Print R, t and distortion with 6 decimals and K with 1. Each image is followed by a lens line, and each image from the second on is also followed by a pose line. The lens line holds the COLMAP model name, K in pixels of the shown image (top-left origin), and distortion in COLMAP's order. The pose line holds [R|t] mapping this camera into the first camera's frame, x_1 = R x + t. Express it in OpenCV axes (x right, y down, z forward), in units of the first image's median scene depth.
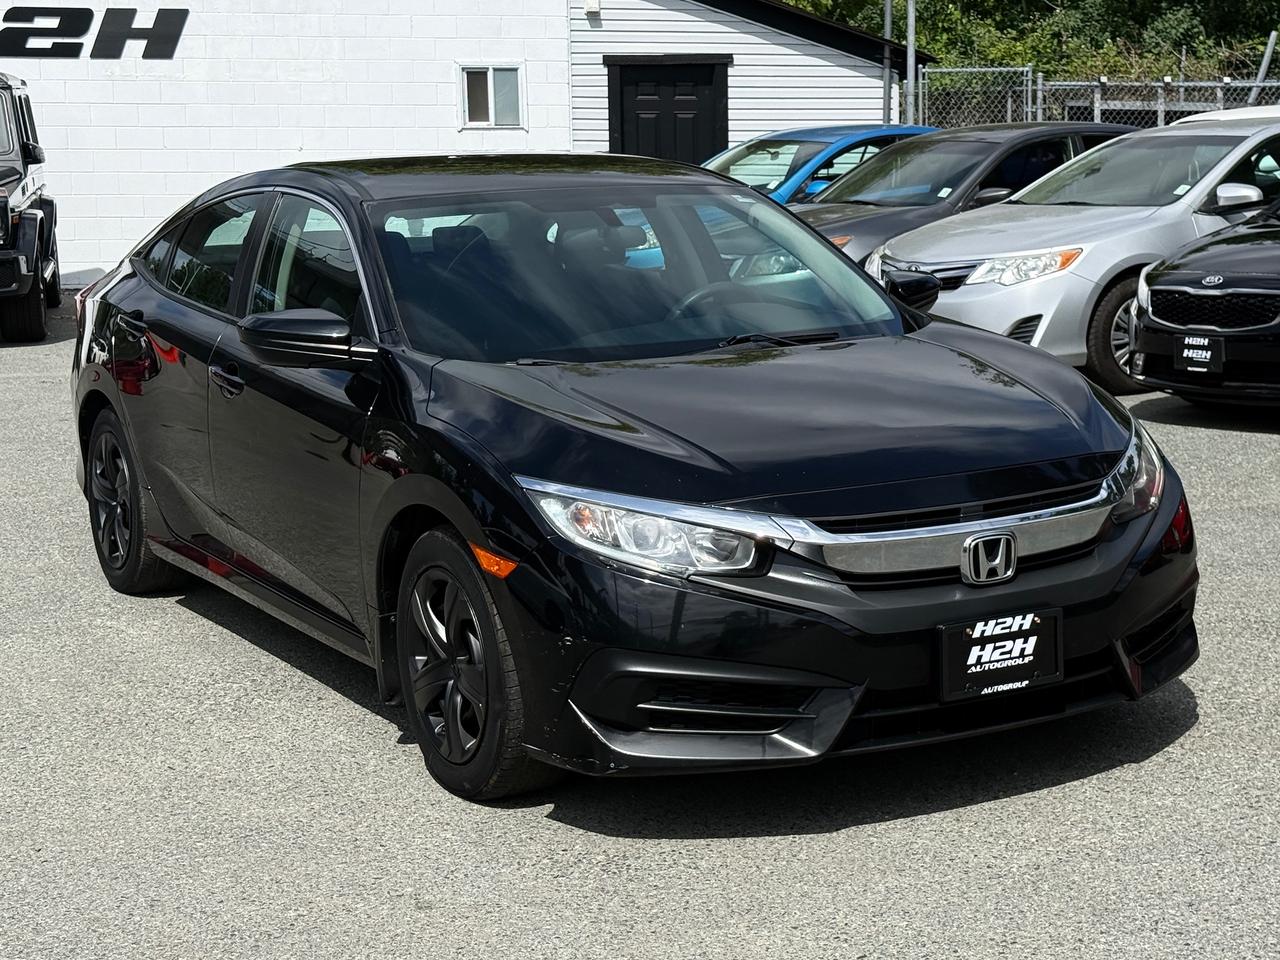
lens RADIAL K [[1769.2, 0, 645.7], [0, 1769.2, 492.7], [0, 0, 1]] dist [0.031017, 0.000000]
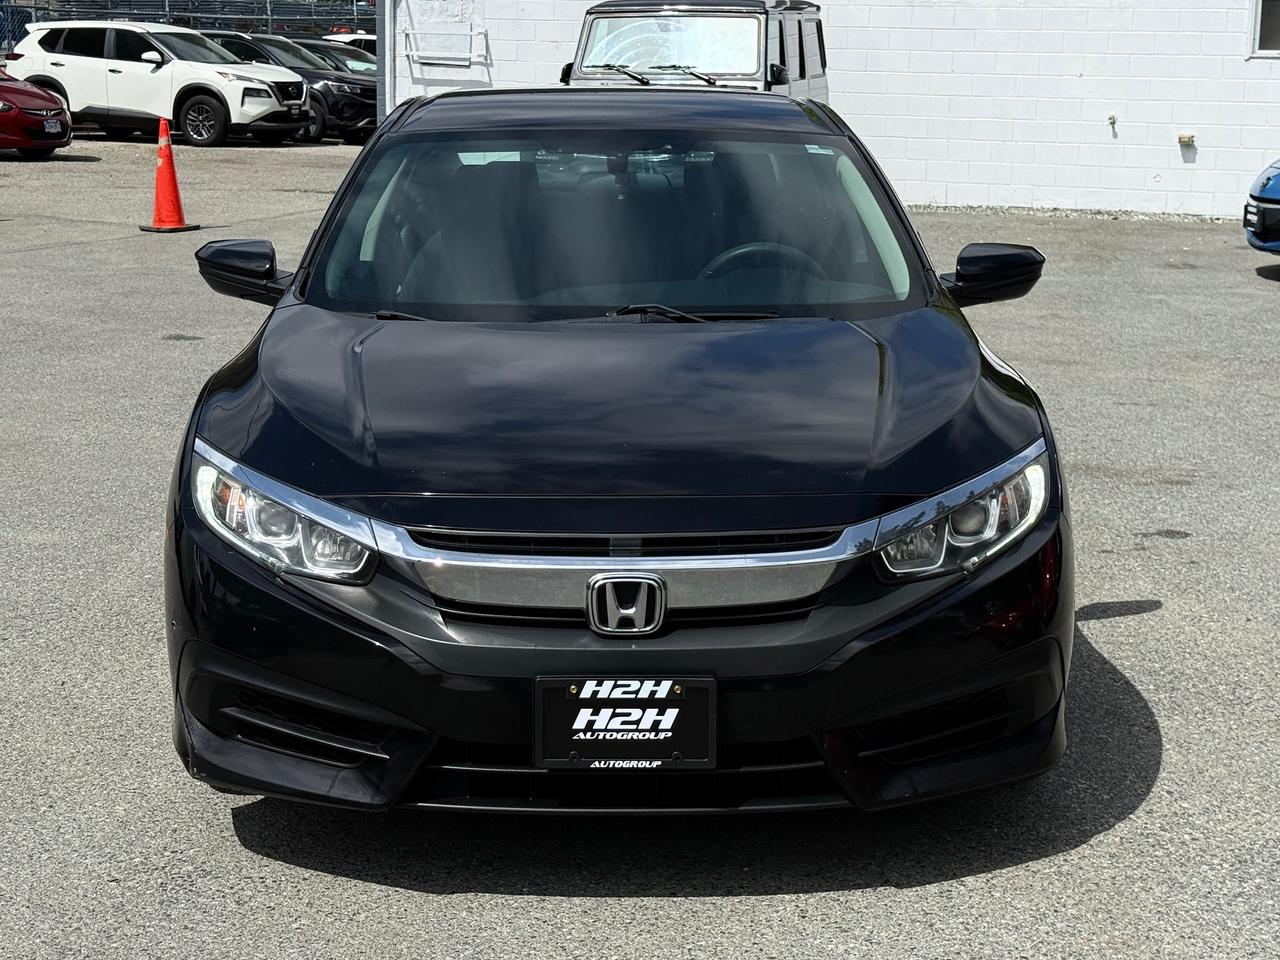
lens RADIAL K [[1769.2, 0, 637.2], [0, 1769.2, 467.4], [0, 0, 1]] dist [0.031017, 0.000000]
pose [[0.899816, 0.113766, -0.421174, 0.535126], [-0.102779, 0.993507, 0.048782, -0.066180], [0.423989, -0.000607, 0.905667, 0.264216]]
